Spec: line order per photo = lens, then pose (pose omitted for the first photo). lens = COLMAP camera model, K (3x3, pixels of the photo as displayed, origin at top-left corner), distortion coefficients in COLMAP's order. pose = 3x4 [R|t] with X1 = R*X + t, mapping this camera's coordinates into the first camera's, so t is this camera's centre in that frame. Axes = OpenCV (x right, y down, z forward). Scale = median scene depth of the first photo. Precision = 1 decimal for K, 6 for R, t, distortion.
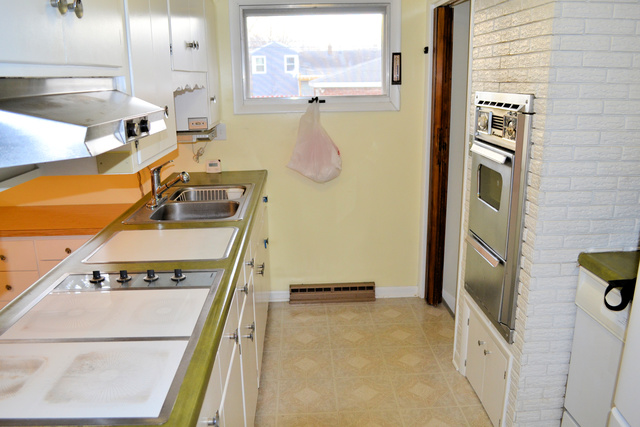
lens RADIAL K [[509.0, 0, 320.0], [0, 509.0, 213.5], [0, 0, 1]] dist [-0.069873, 0.001570]
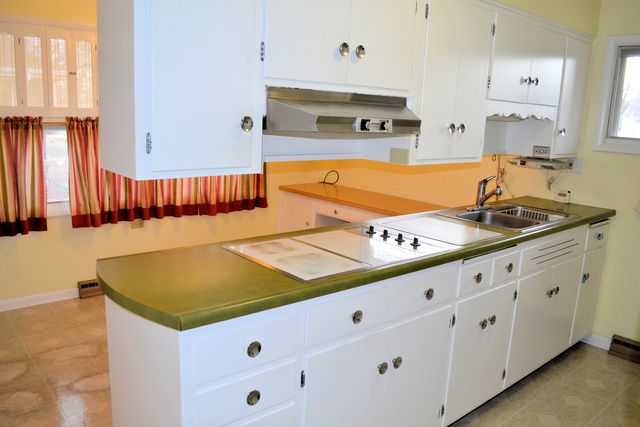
lens RADIAL K [[509.0, 0, 320.0], [0, 509.0, 213.5], [0, 0, 1]] dist [-0.069873, 0.001570]
pose [[0.620063, 0.192925, -0.760462, 0.314688], [-0.252446, 0.966807, 0.039435, 0.031328], [0.742828, 0.167524, 0.648184, -0.046314]]
